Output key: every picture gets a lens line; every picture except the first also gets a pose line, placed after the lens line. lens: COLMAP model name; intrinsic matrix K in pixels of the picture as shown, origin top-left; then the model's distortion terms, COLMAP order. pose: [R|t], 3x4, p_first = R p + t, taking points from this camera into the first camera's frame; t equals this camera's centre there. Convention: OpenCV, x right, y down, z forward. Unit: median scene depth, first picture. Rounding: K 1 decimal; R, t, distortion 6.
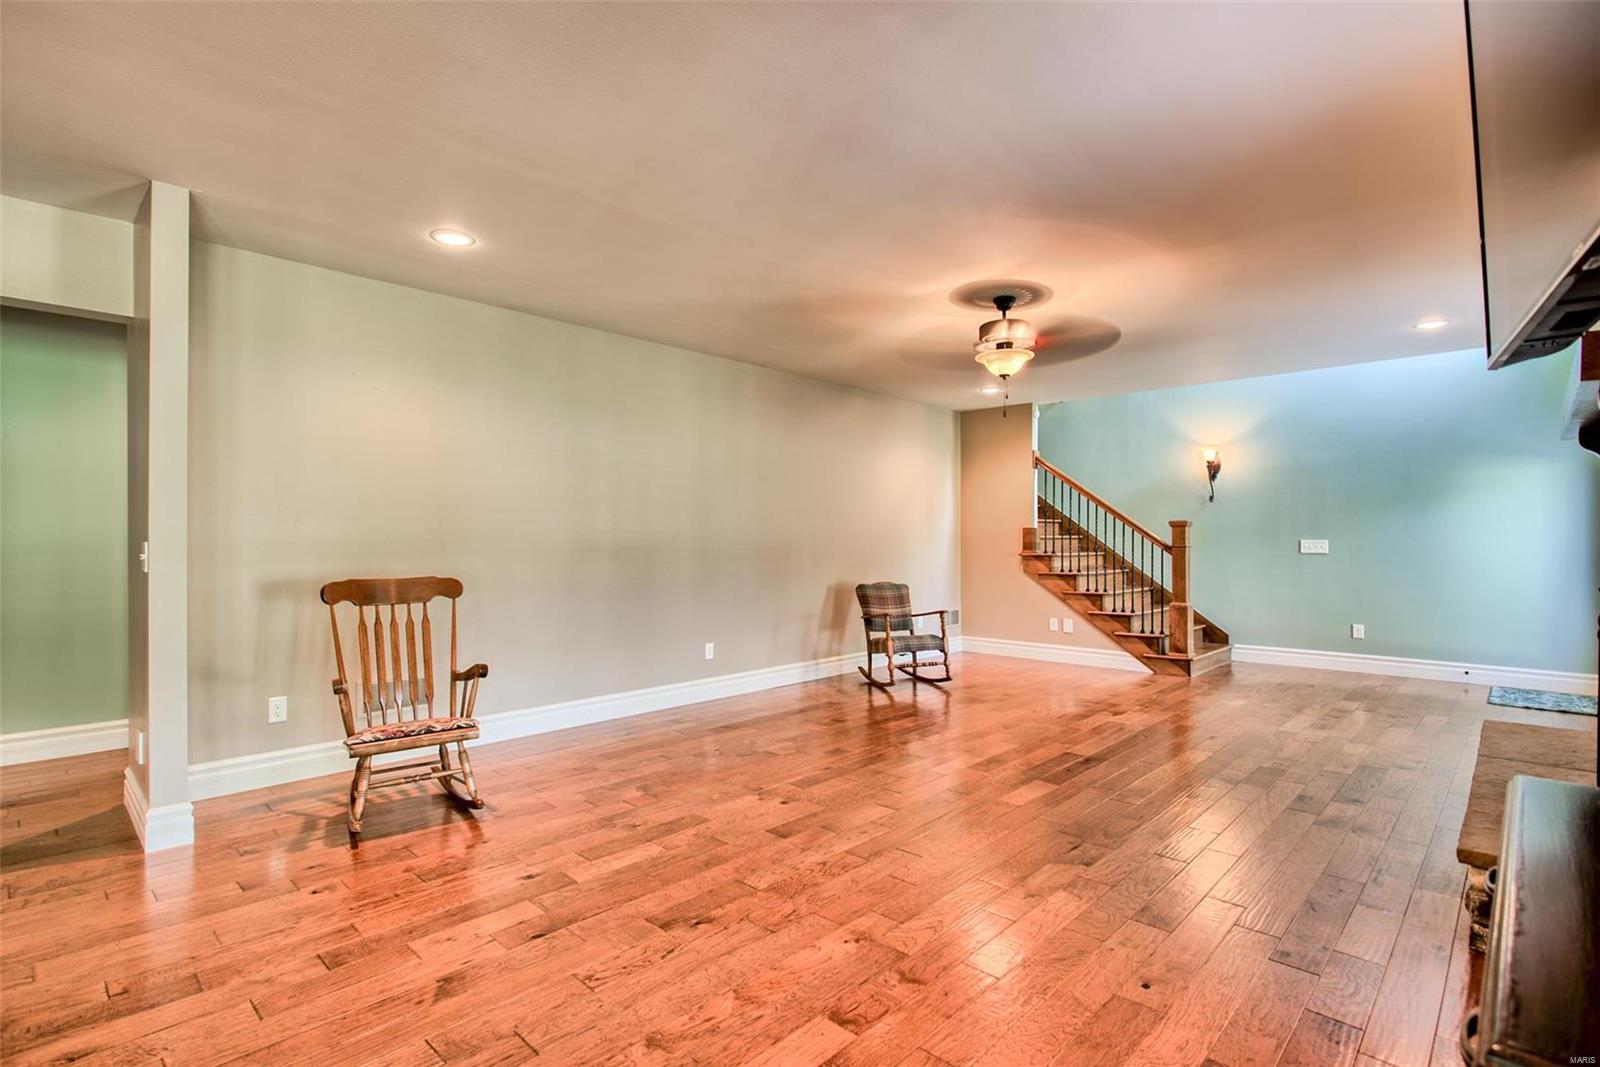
lens RADIAL K [[775.2, 0, 766.4], [0, 775.2, 536.4], [0, 0, 1]] dist [-0.008187, -0.000250]
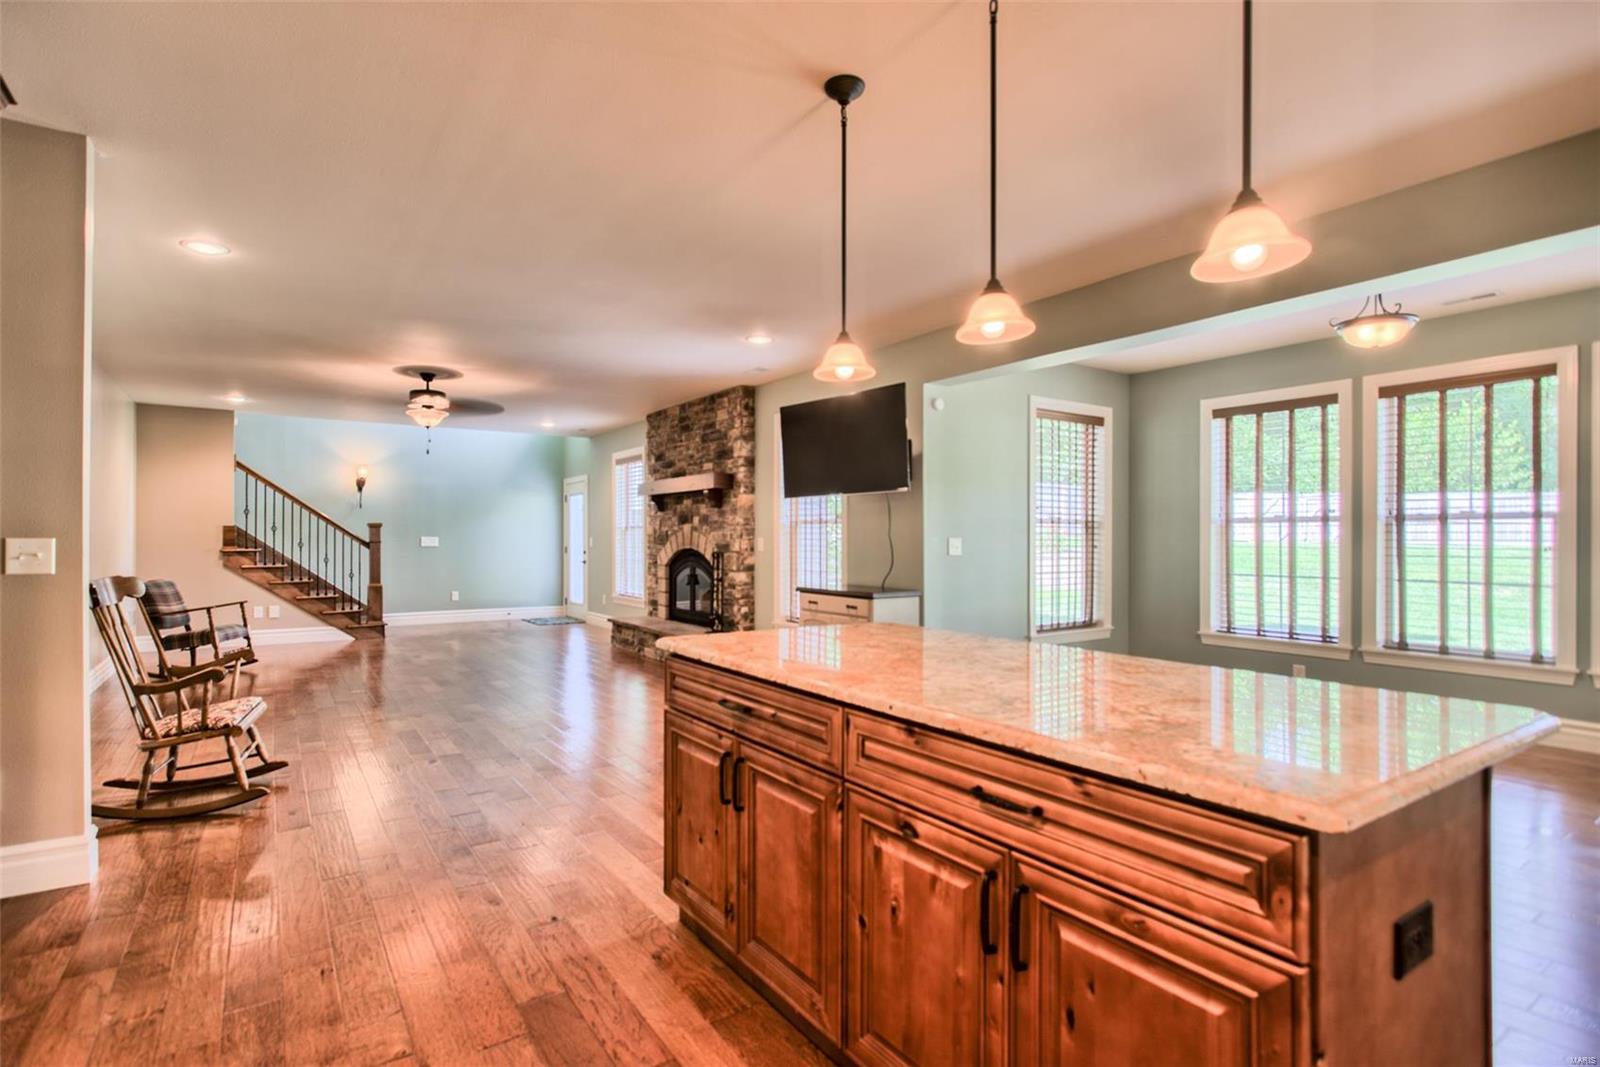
lens RADIAL K [[806.5, 0, 795.3], [0, 806.5, 529.8], [0, 0, 1]] dist [0.006019, 0.001933]
pose [[0.201961, 0.009180, 0.979351, -0.701520], [-0.004912, 0.999953, -0.008360, 0.000138], [-0.979381, -0.003122, 0.201997, -0.001670]]
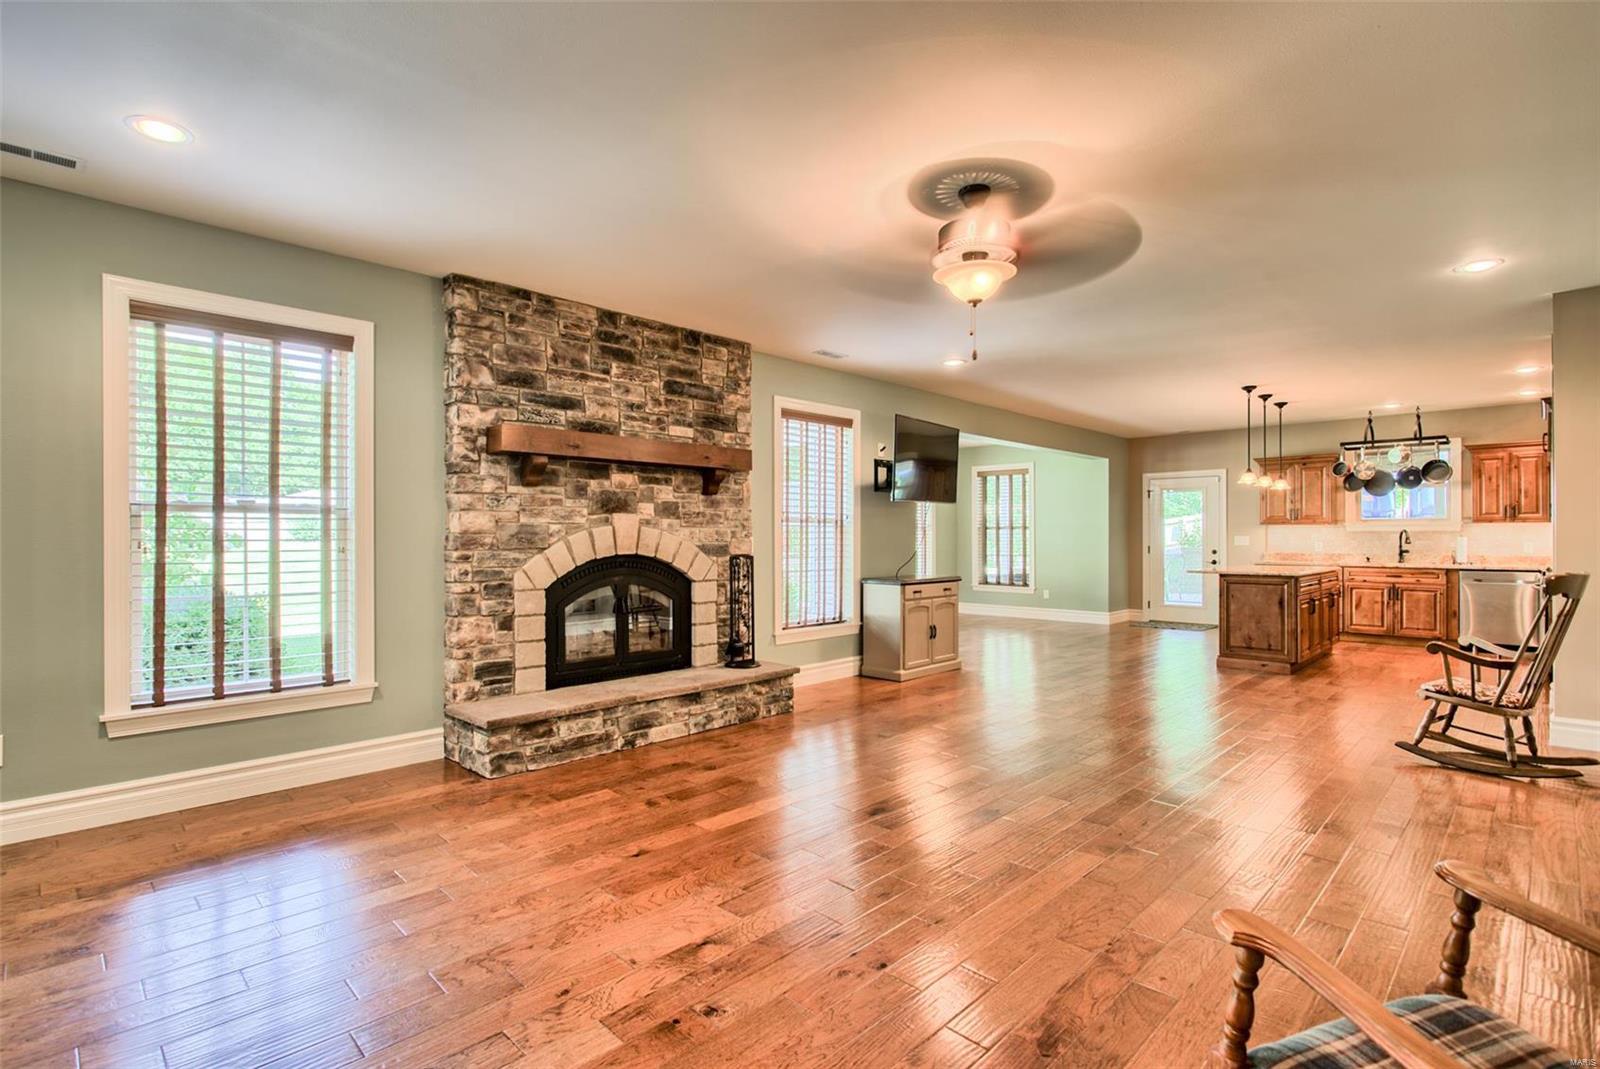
lens RADIAL K [[775.2, 0, 786.9], [0, 775.2, 538.2], [0, 0, 1]] dist [-0.008187, -0.000250]
pose [[-0.999947, 0.006868, -0.007656, 0.316657], [0.006939, 0.999933, -0.009248, 0.011564], [0.007592, -0.009301, -0.999928, 1.116585]]
